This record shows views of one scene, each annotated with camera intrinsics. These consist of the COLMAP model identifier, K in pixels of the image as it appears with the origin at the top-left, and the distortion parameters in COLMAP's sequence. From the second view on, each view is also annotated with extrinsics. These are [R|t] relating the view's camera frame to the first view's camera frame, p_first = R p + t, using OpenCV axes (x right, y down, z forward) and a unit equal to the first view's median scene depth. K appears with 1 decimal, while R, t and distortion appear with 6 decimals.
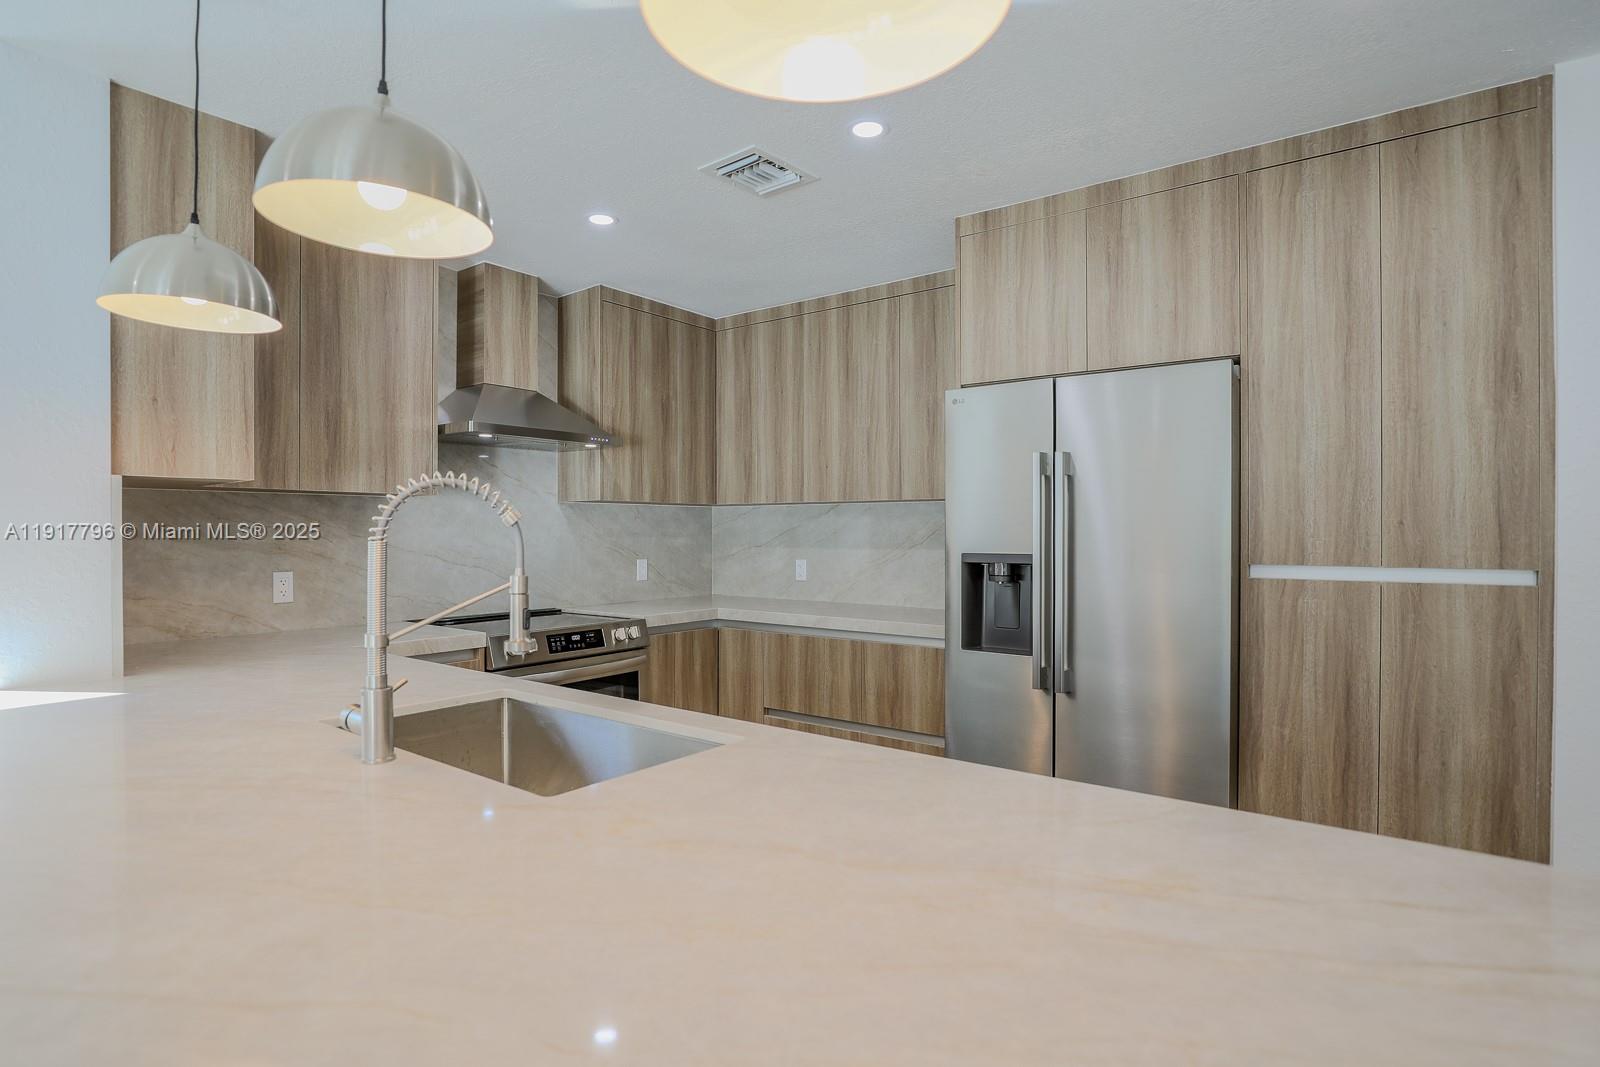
lens RADIAL K [[786.5, 0, 741.2], [0, 786.5, 534.8], [0, 0, 1]] dist [-0.019743, 0.000096]
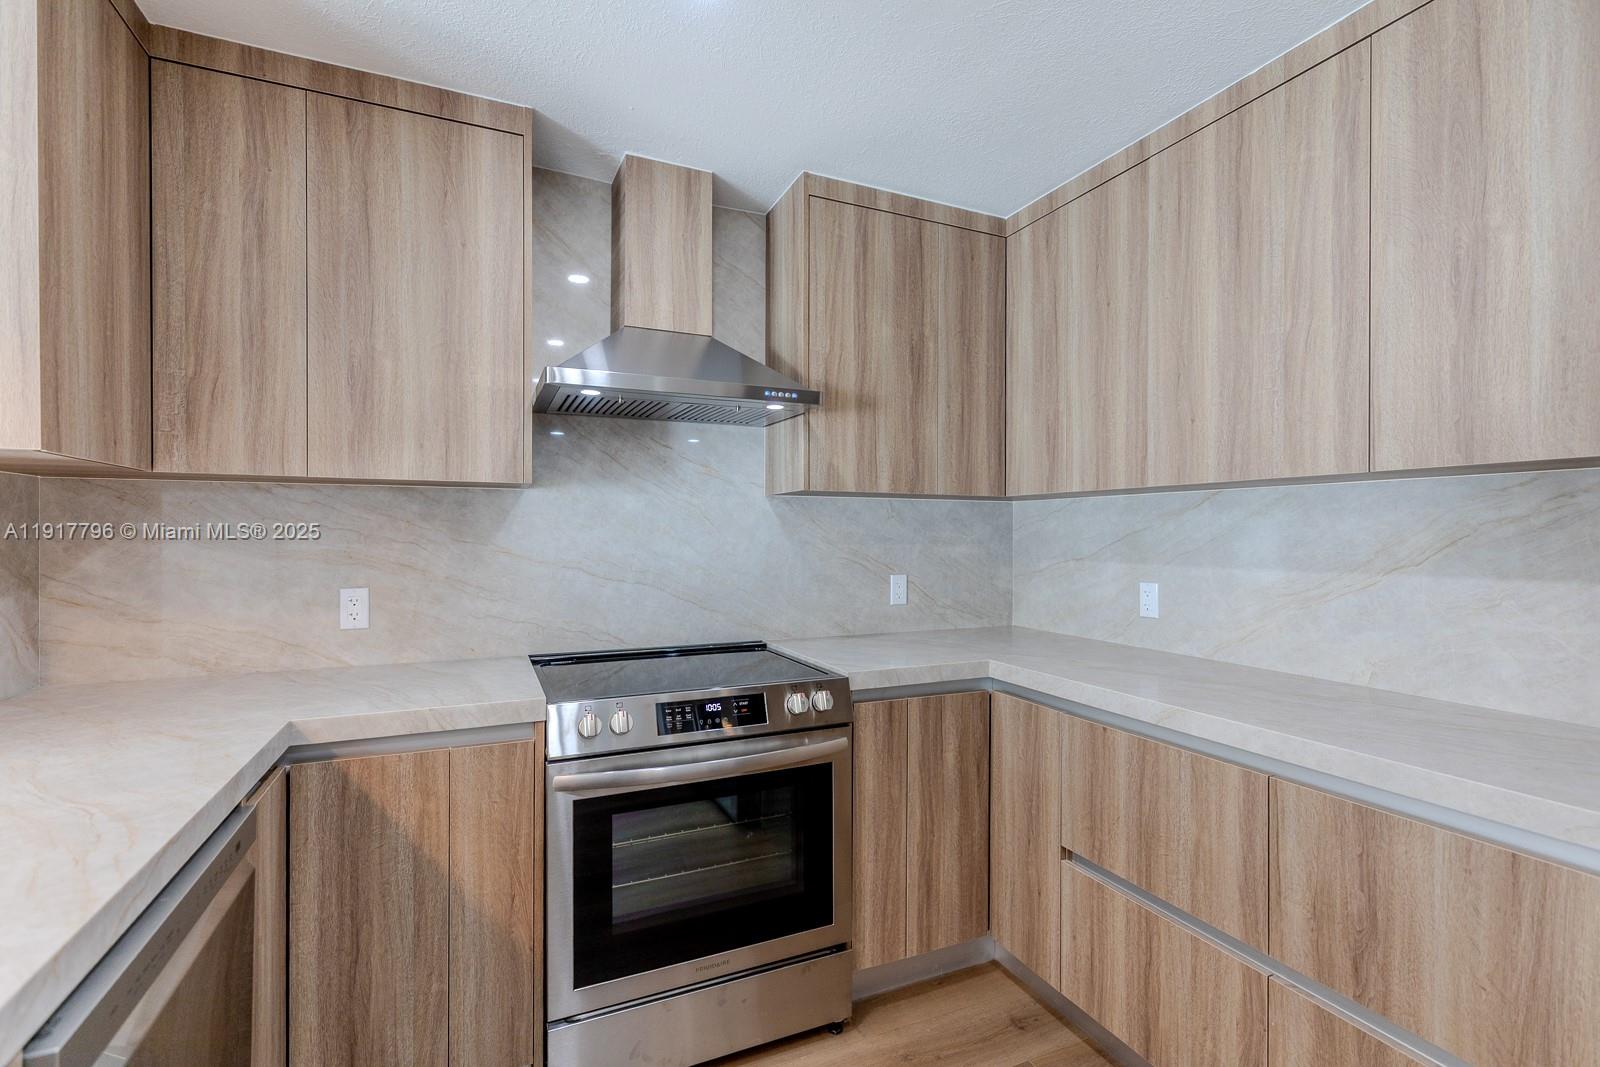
lens RADIAL K [[685.5, 0, 786.9], [0, 685.5, 536.2], [0, 0, 1]] dist [0.006371, -0.000549]
pose [[0.897673, 0.003604, -0.440647, 0.086751], [-0.004703, 0.999988, -0.001400, -0.004562], [0.440636, 0.003329, 0.897680, 0.582923]]
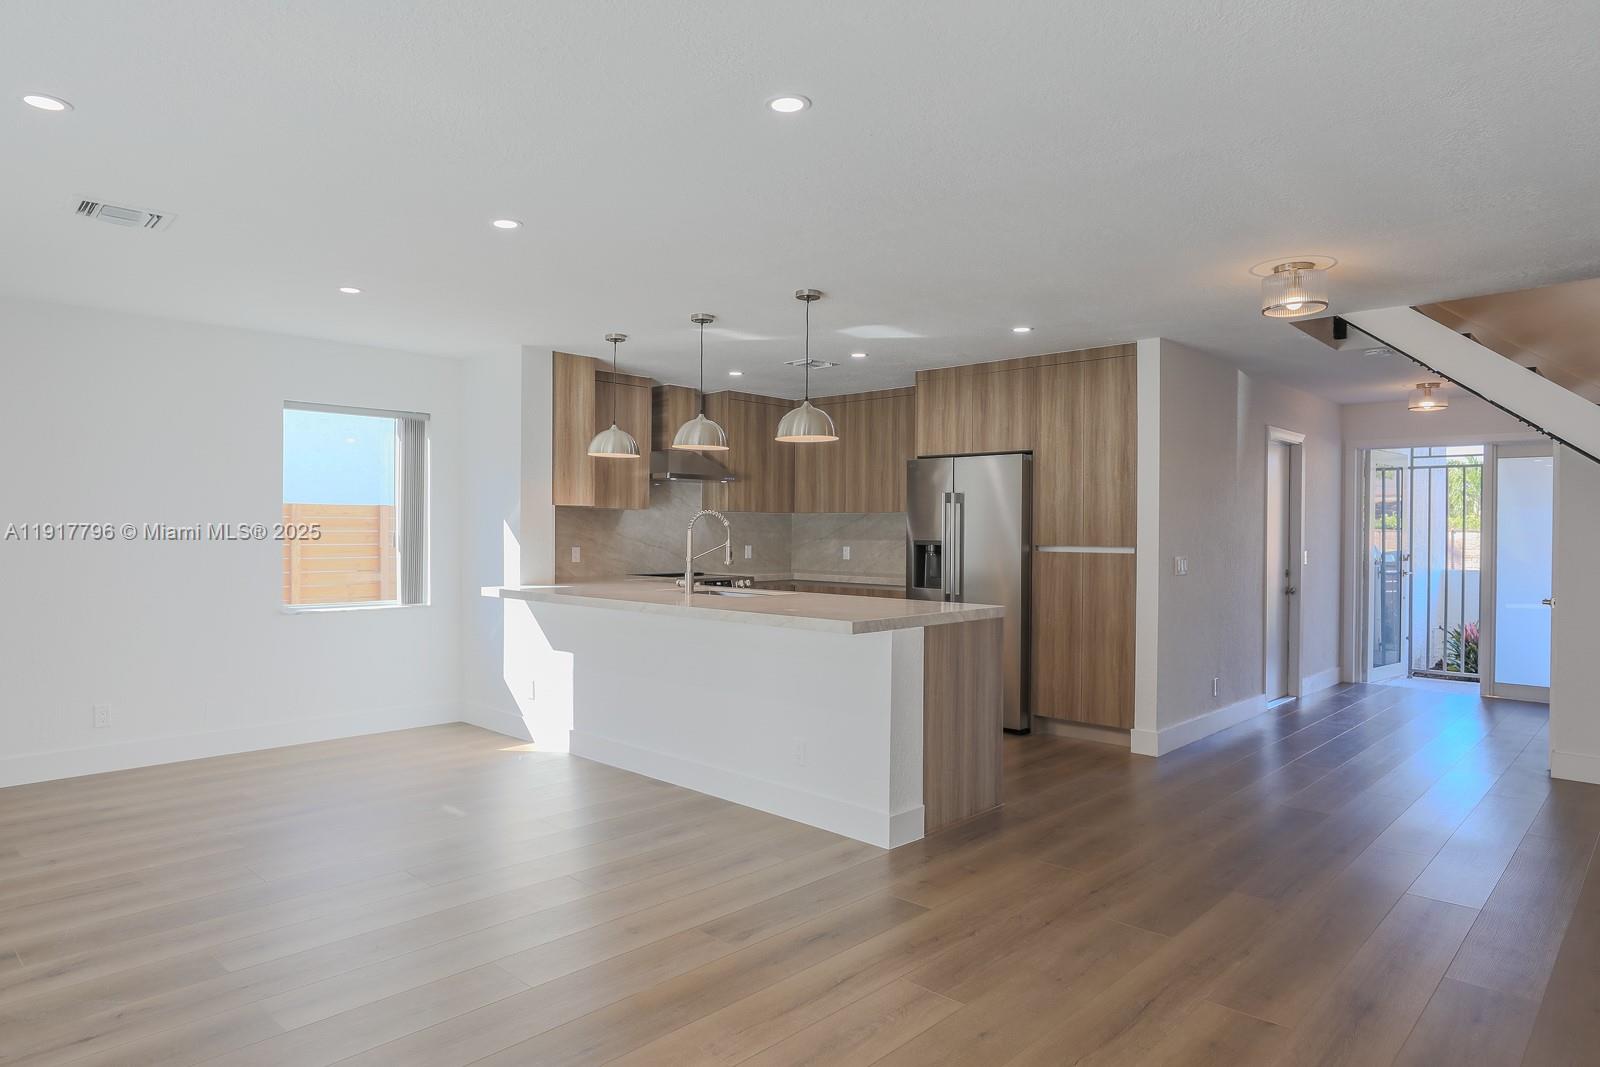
lens RADIAL K [[824.2, 0, 674.6], [0, 824.2, 531.7], [0, 0, 1]] dist [-0.048812, -0.004129]
pose [[0.983824, 0.007542, -0.178981, 0.046023], [-0.007866, 0.999968, -0.001102, 0.007338], [0.178967, 0.002492, 0.983852, -1.090145]]
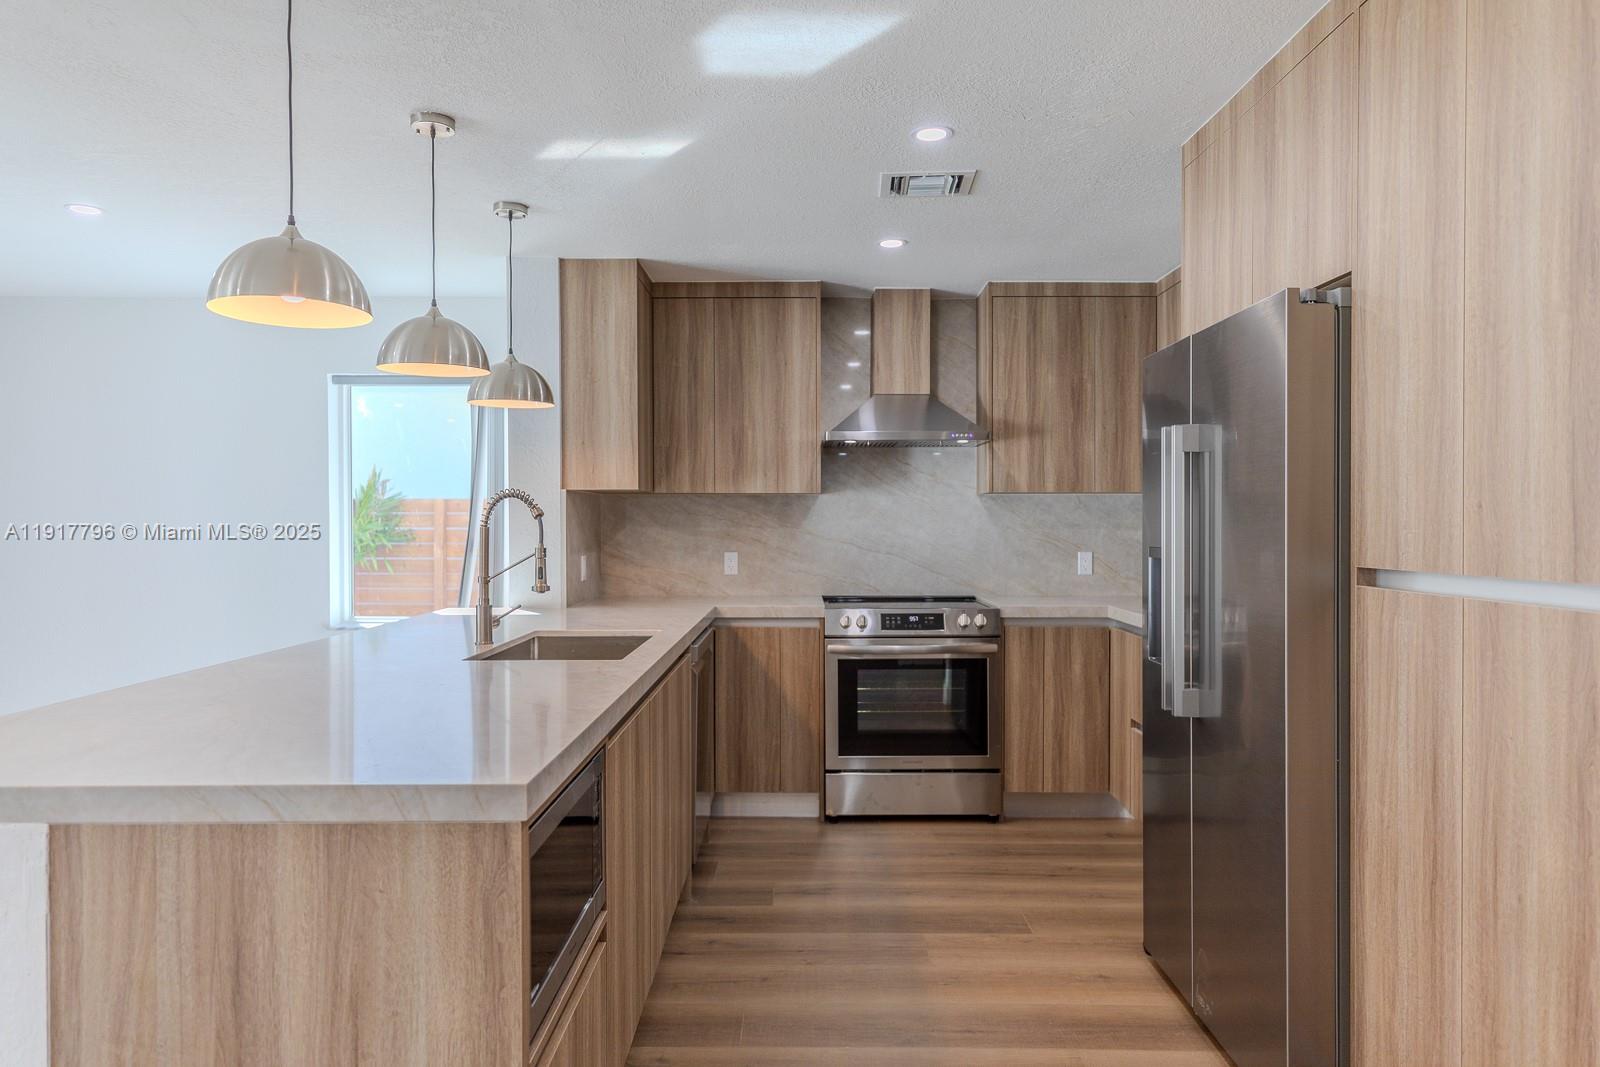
lens RADIAL K [[900.8, 0, 833.0], [0, 900.8, 530.2], [0, 0, 1]] dist [0.007002, -0.001451]
pose [[0.666531, 0.004812, -0.745462, 0.711789], [-0.003135, 0.999988, 0.003652, 0.002278], [0.745471, -0.000097, 0.666538, 0.077820]]
